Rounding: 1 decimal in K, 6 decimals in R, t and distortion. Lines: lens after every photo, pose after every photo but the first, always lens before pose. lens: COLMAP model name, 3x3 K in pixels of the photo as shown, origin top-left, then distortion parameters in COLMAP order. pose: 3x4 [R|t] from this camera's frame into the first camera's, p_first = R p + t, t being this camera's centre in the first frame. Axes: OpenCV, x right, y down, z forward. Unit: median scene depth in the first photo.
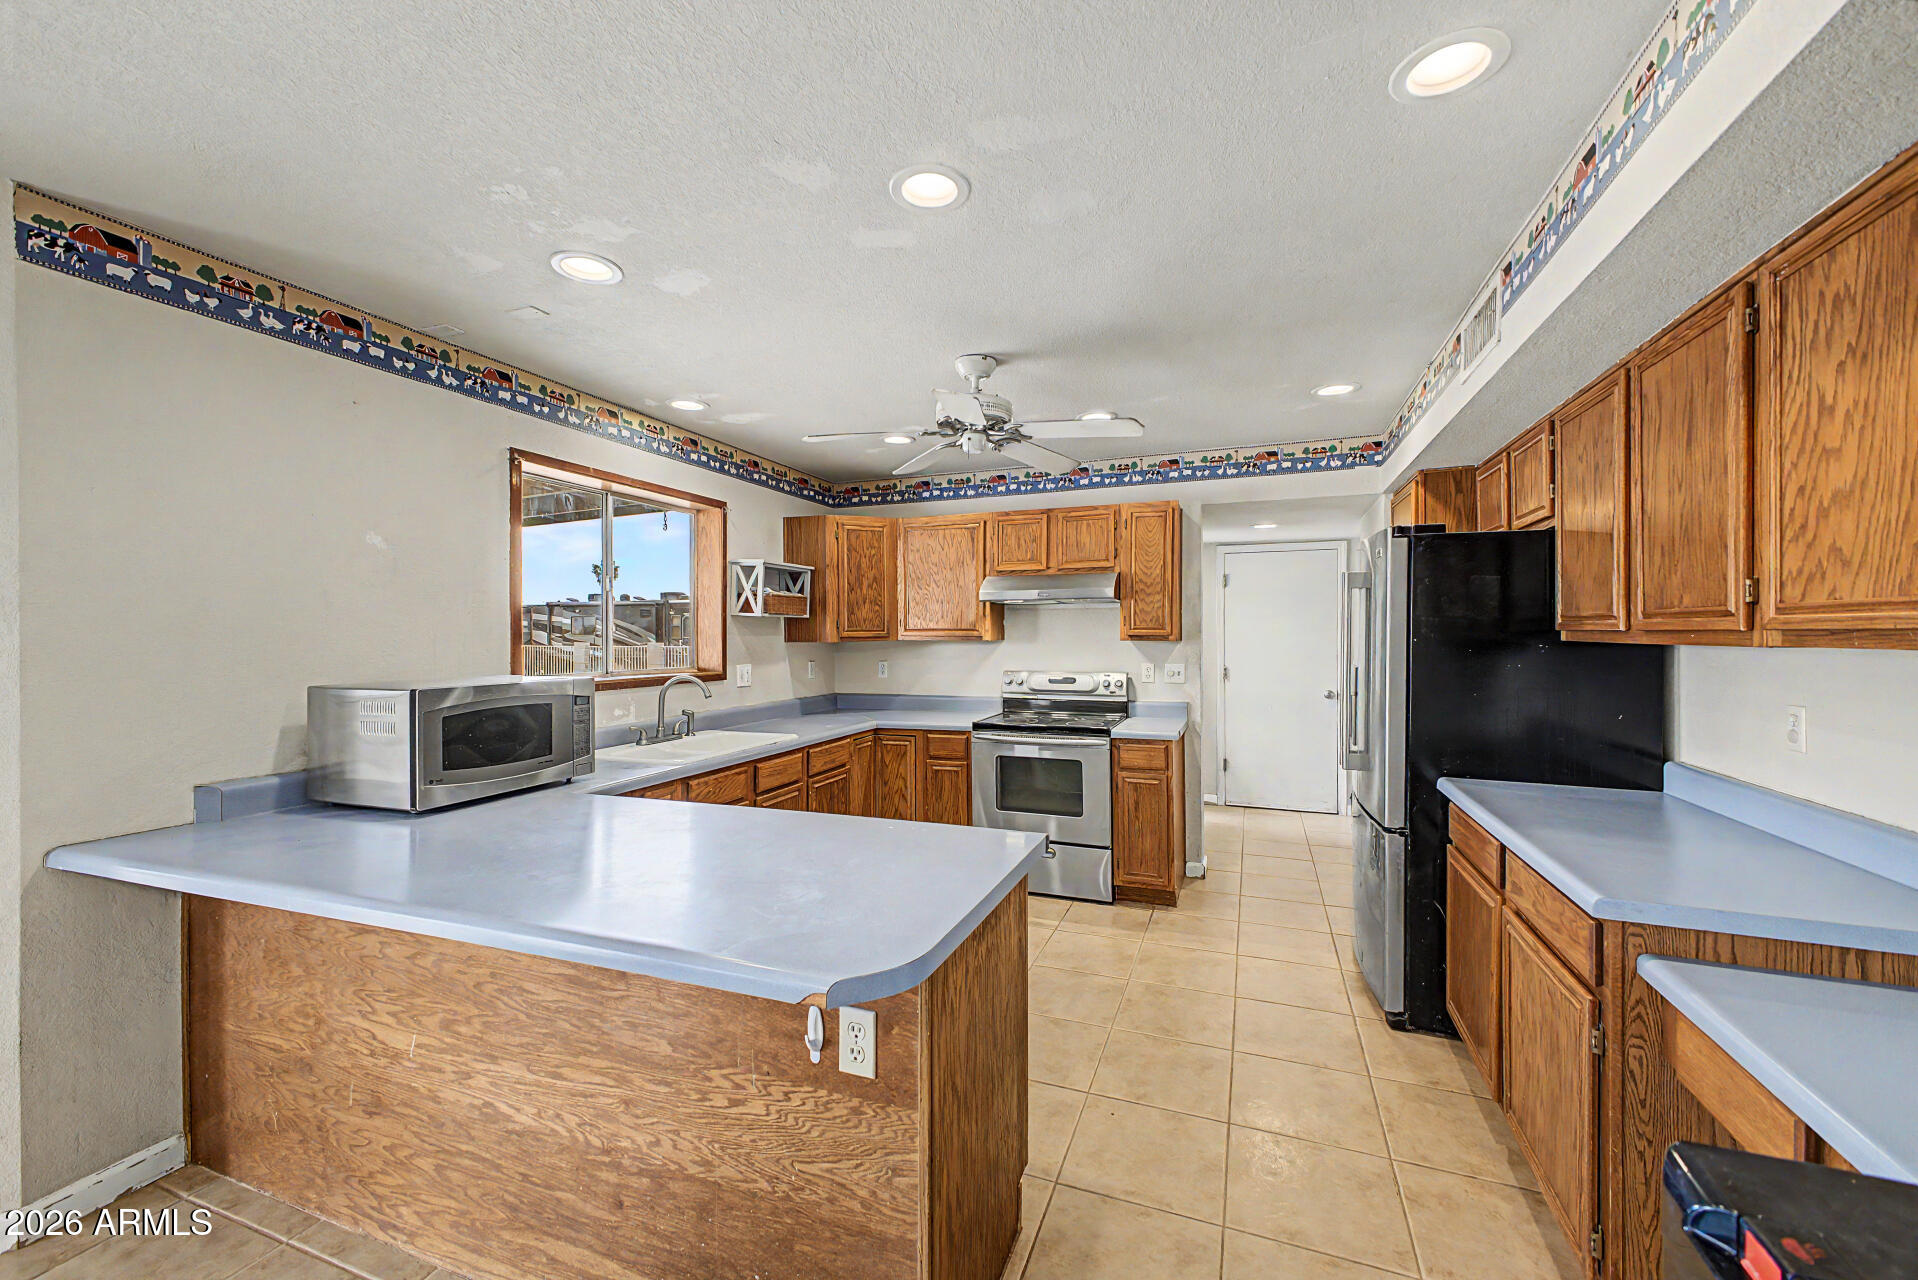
lens RADIAL K [[765.4, 0, 967.4], [0, 765.4, 634.3], [0, 0, 1]] dist [0.035574, -0.016029]
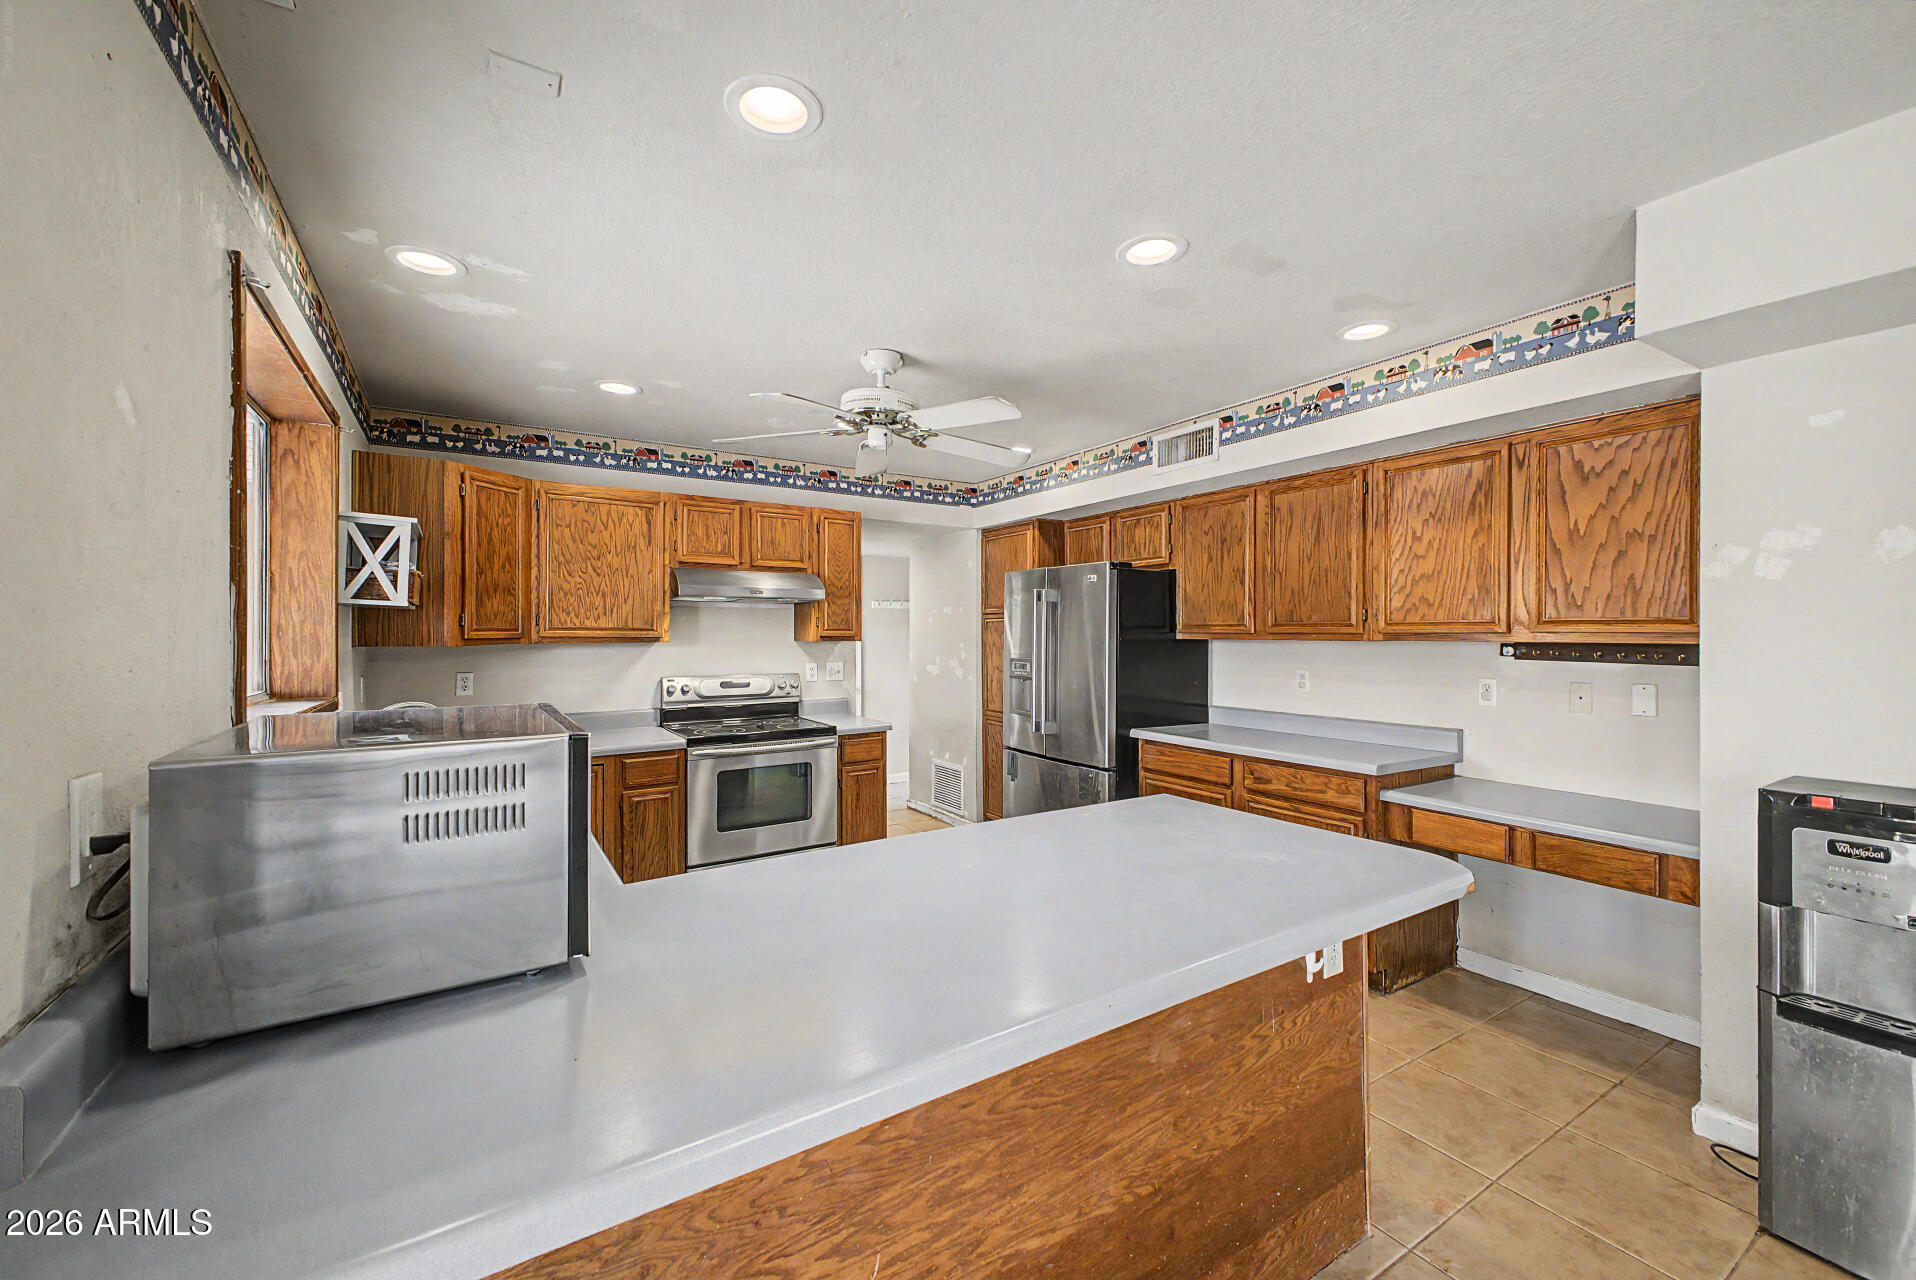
lens RADIAL K [[764.6, 0, 966.4], [0, 764.6, 634.3], [0, 0, 1]] dist [0.035574, -0.016029]
pose [[0.590106, 0.002208, 0.807323, -0.575349], [-0.000377, 0.999997, -0.002459, 0.001484], [-0.807326, 0.001147, 0.590105, 0.271953]]
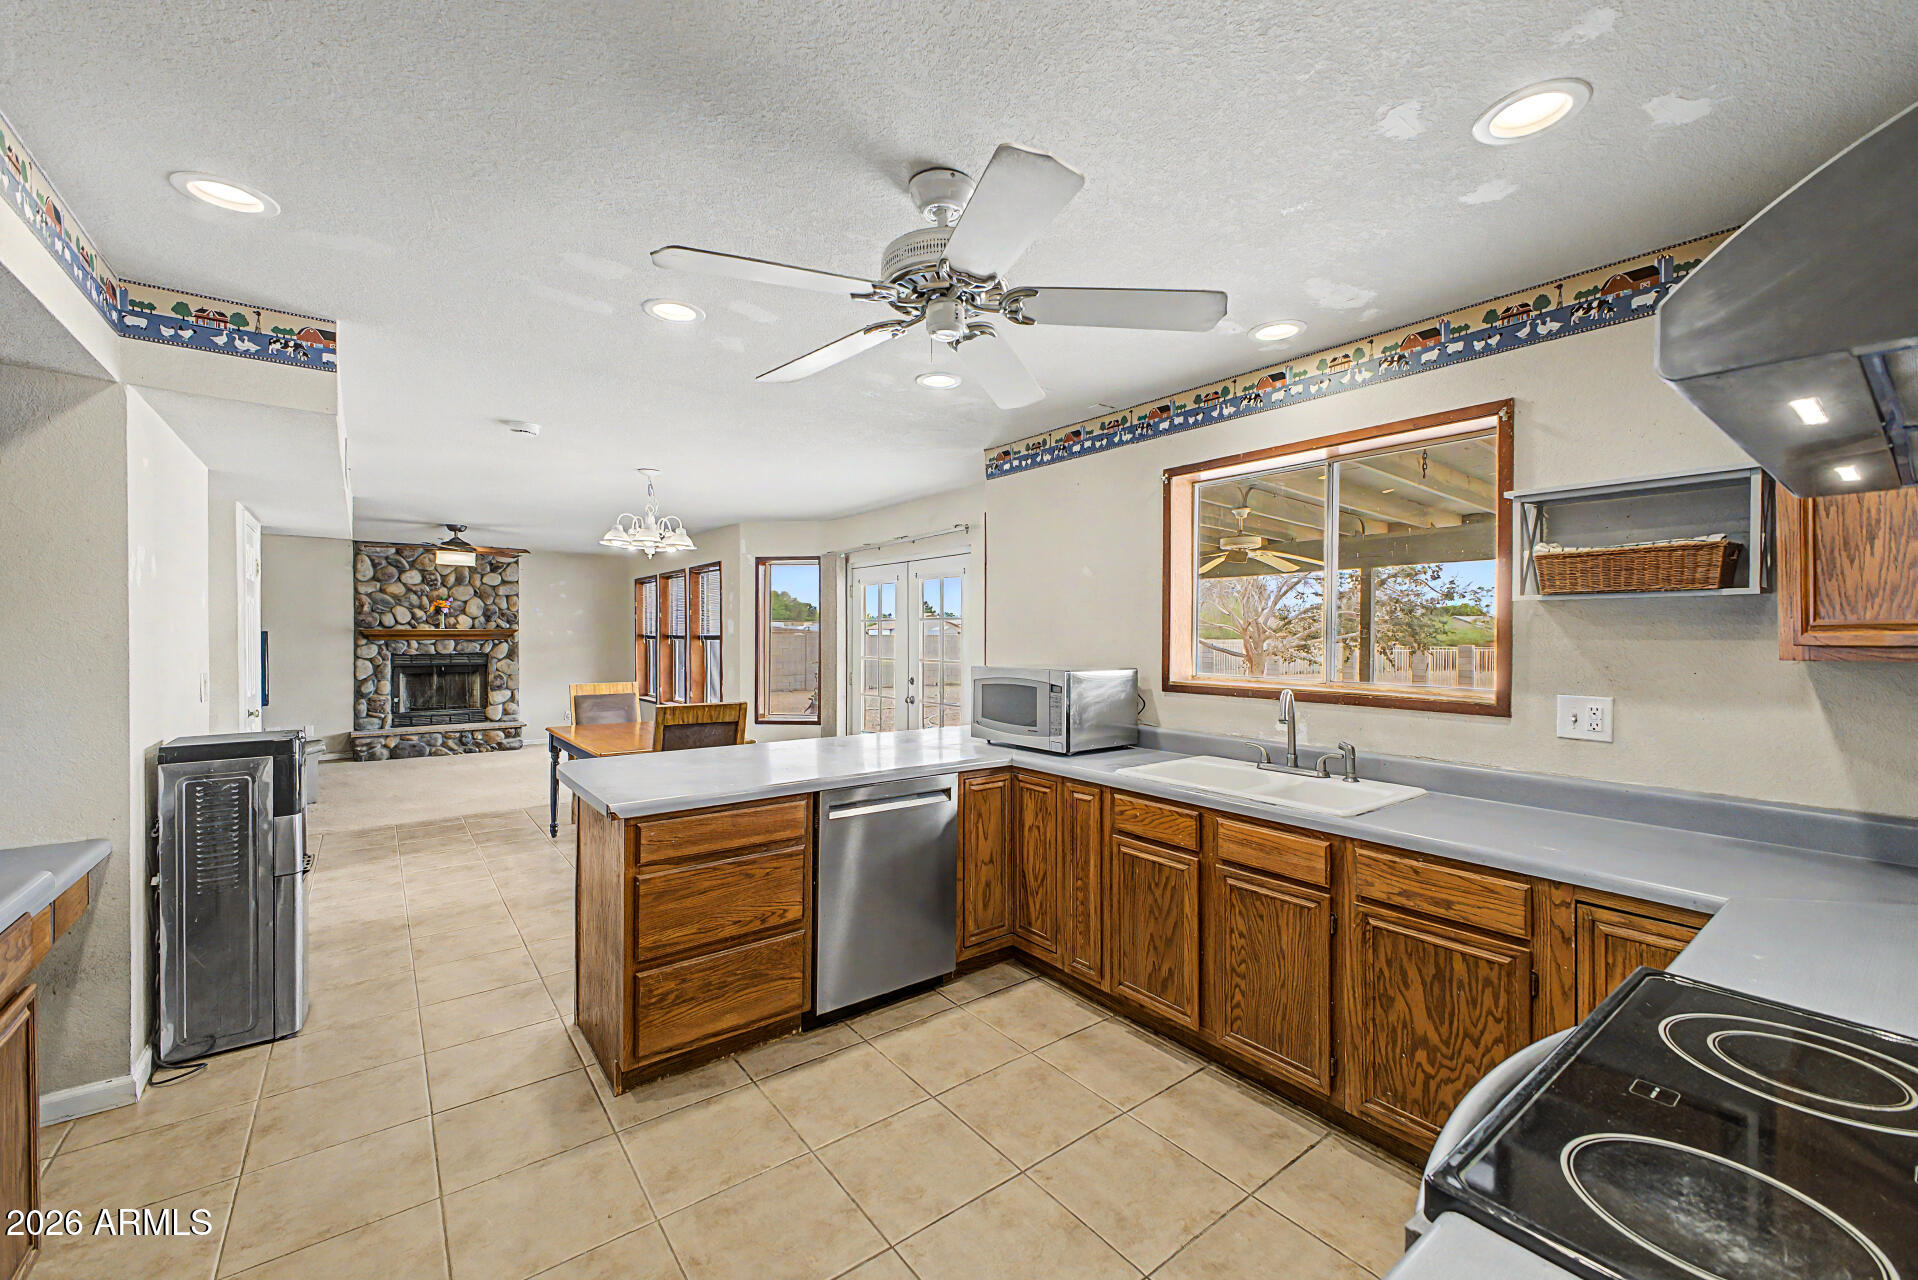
lens RADIAL K [[749.0, 0, 962.9], [0, 749.0, 638.8], [0, 0, 1]] dist [0.014779, -0.000266]
pose [[-0.524841, -0.001140, -0.851199, 0.402107], [-0.008774, 0.999953, 0.004071, 0.004187], [0.851155, 0.009605, -0.524827, 1.062583]]
